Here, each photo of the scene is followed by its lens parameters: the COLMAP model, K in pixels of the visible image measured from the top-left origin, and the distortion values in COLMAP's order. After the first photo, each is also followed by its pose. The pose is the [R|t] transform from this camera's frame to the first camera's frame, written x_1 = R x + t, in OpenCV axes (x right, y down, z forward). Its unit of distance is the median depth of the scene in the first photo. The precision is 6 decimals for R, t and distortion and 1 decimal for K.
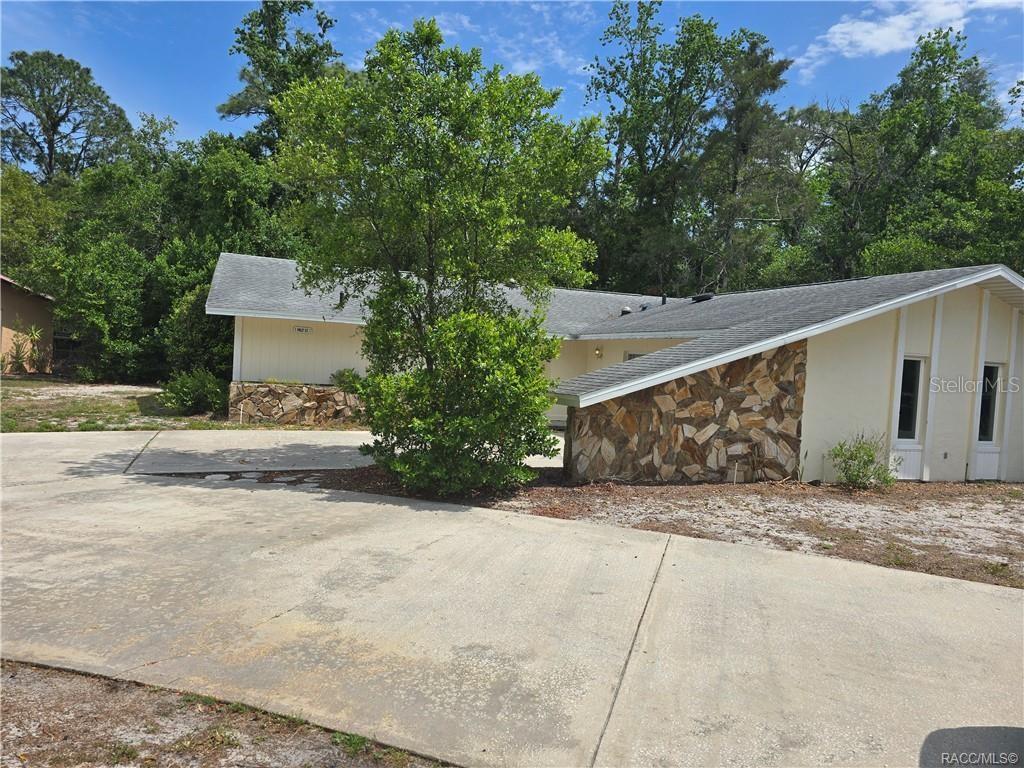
lens RADIAL K [[684.1, 0, 512.0], [0, 684.1, 384.0], [0, 0, 1]] dist [0.075827, -0.072090]
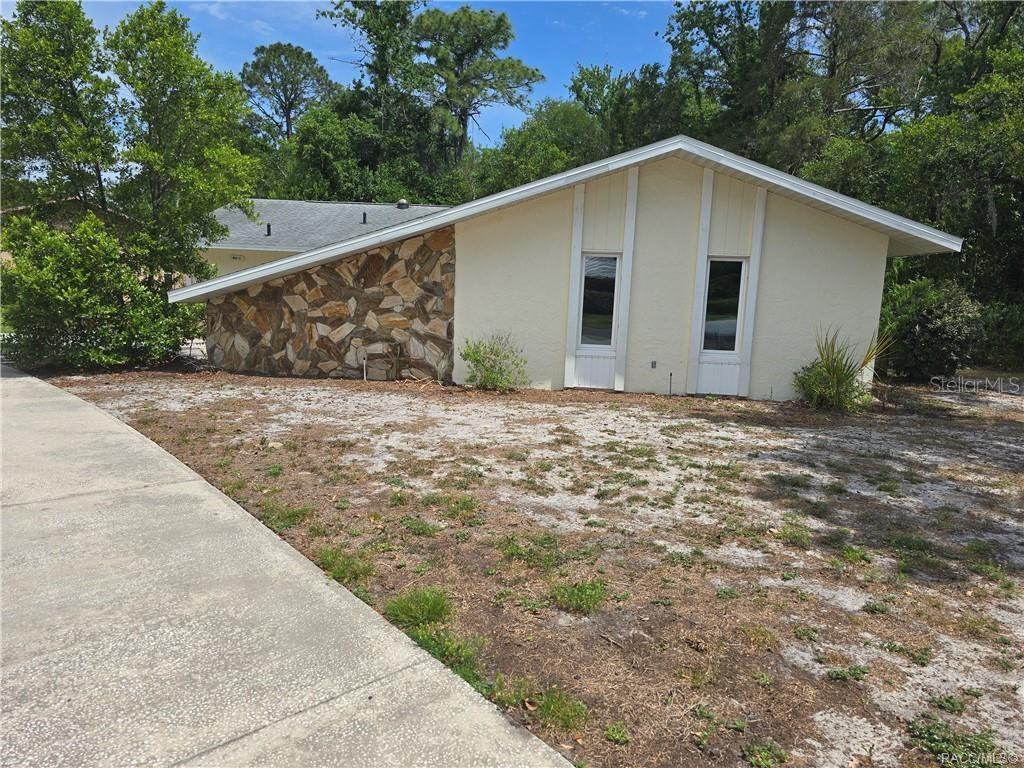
lens RADIAL K [[684.1, 0, 512.0], [0, 684.1, 384.0], [0, 0, 1]] dist [0.075827, -0.072090]
pose [[0.908473, 0.032922, -0.416645, 0.955981], [0.000720, 0.996768, 0.080331, 0.065886], [0.417944, -0.073278, 0.905513, 0.146029]]
